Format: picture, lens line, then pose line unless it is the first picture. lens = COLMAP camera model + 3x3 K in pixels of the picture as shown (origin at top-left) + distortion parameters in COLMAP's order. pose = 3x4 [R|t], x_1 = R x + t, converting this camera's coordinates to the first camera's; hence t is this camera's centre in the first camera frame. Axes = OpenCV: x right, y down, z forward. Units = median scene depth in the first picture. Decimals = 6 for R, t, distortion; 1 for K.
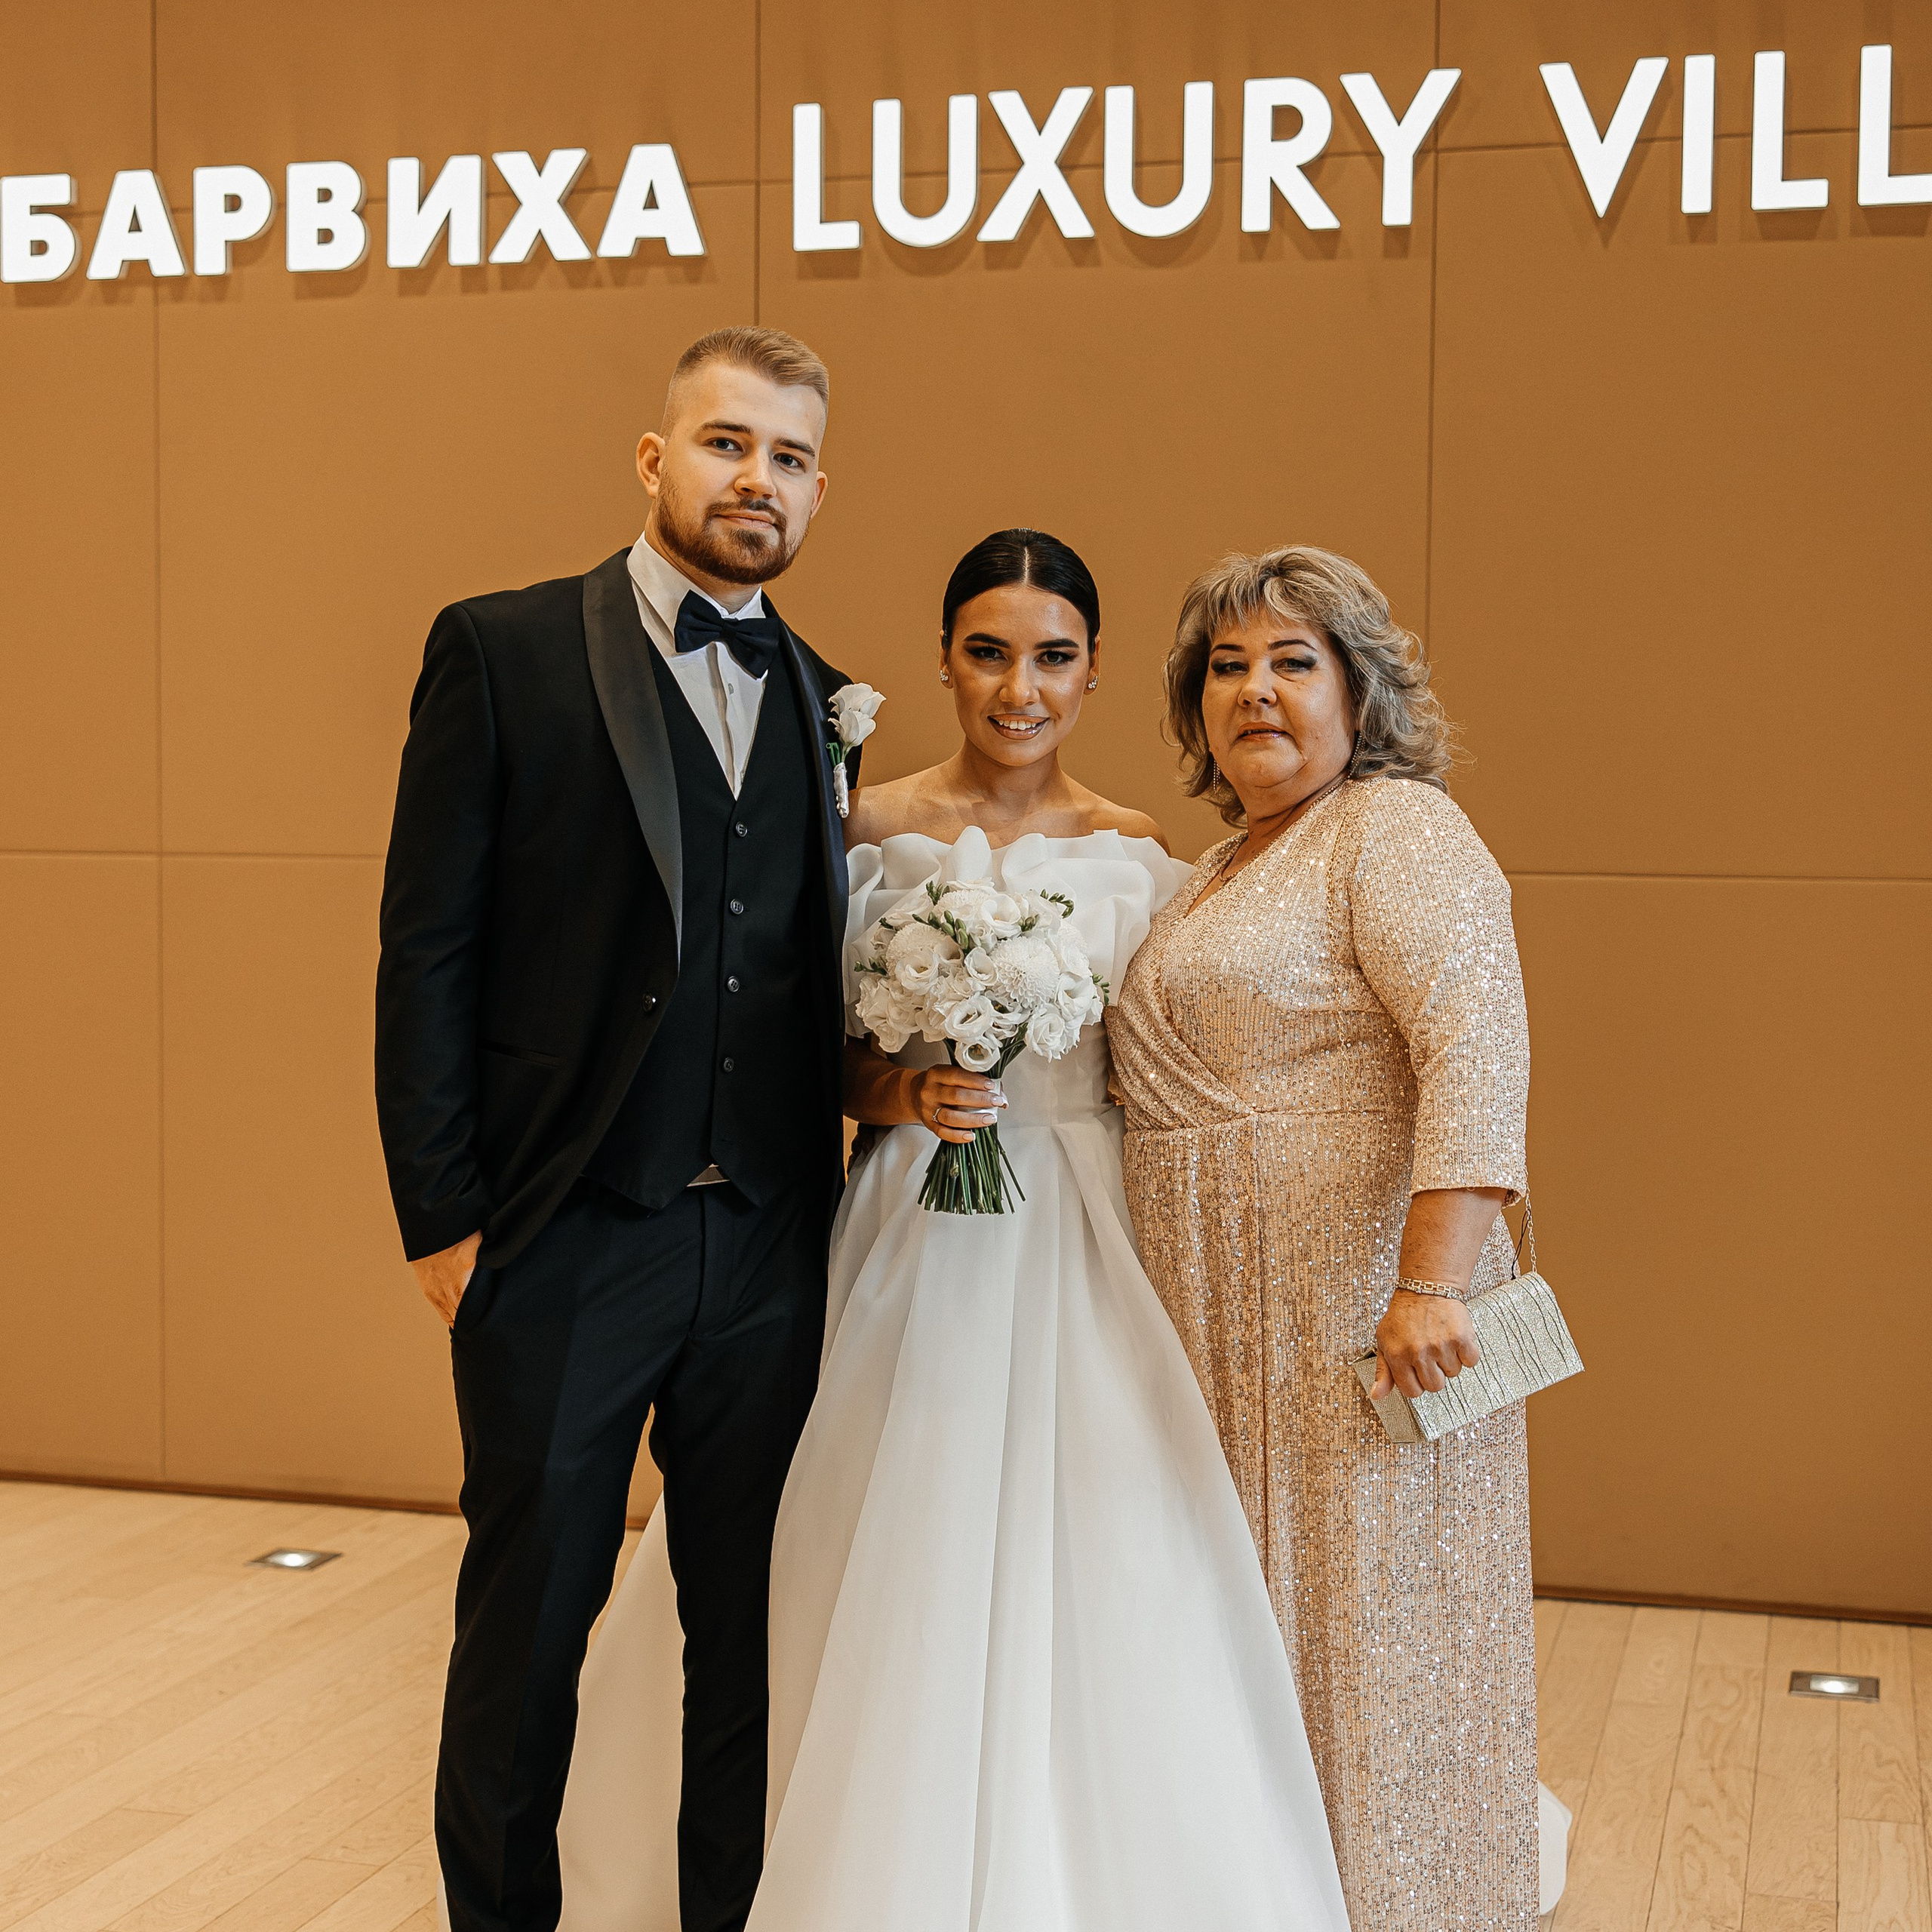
lens RADIAL K [[3123.3, 0, 989.1], [0, 3123.3, 1001.4], [0, 0, 1]] dist [-0.008098, 0.023511]
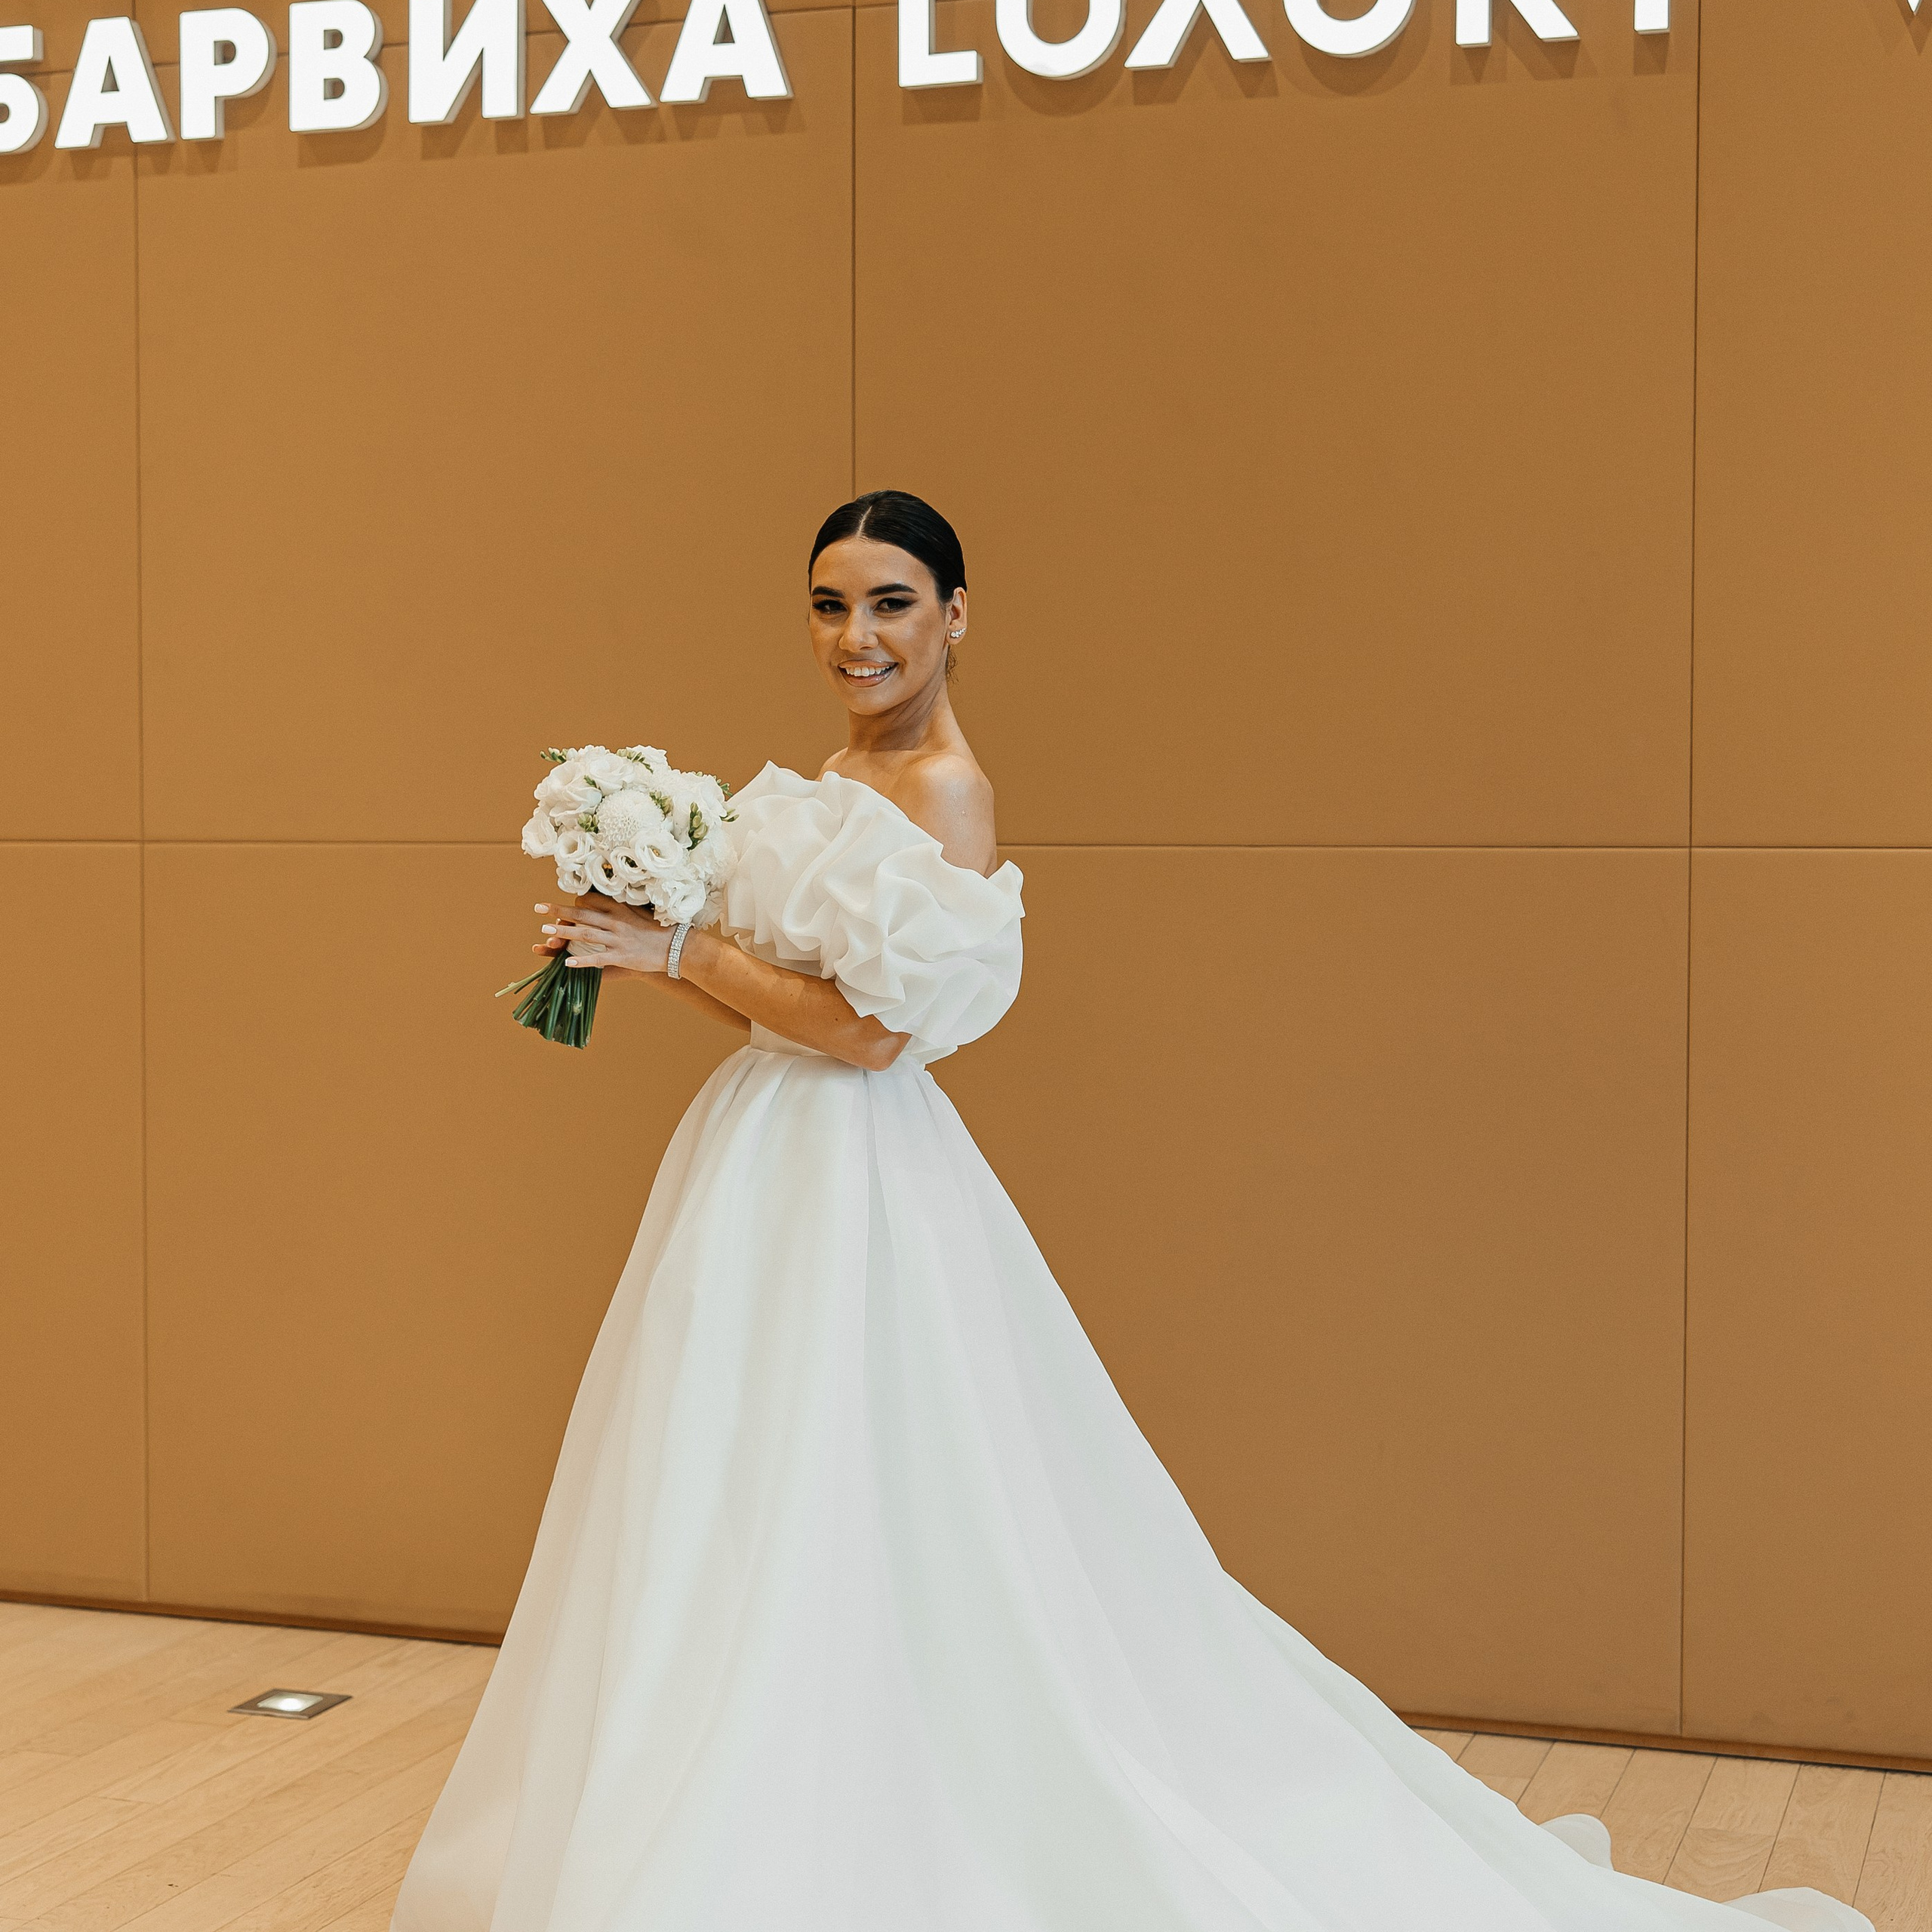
lens RADIAL K [[3422.8, 0, 966.0], [0, 3422.8, 966.0], [0, 0, 1]] dist [-0.002750, 0.019462]
pose [[0.998085, -0.005293, -0.061624, 0.008625], [0.004115, 0.999807, -0.019215, 0.004758], [0.061714, 0.018924, 0.997914, 0.119537]]
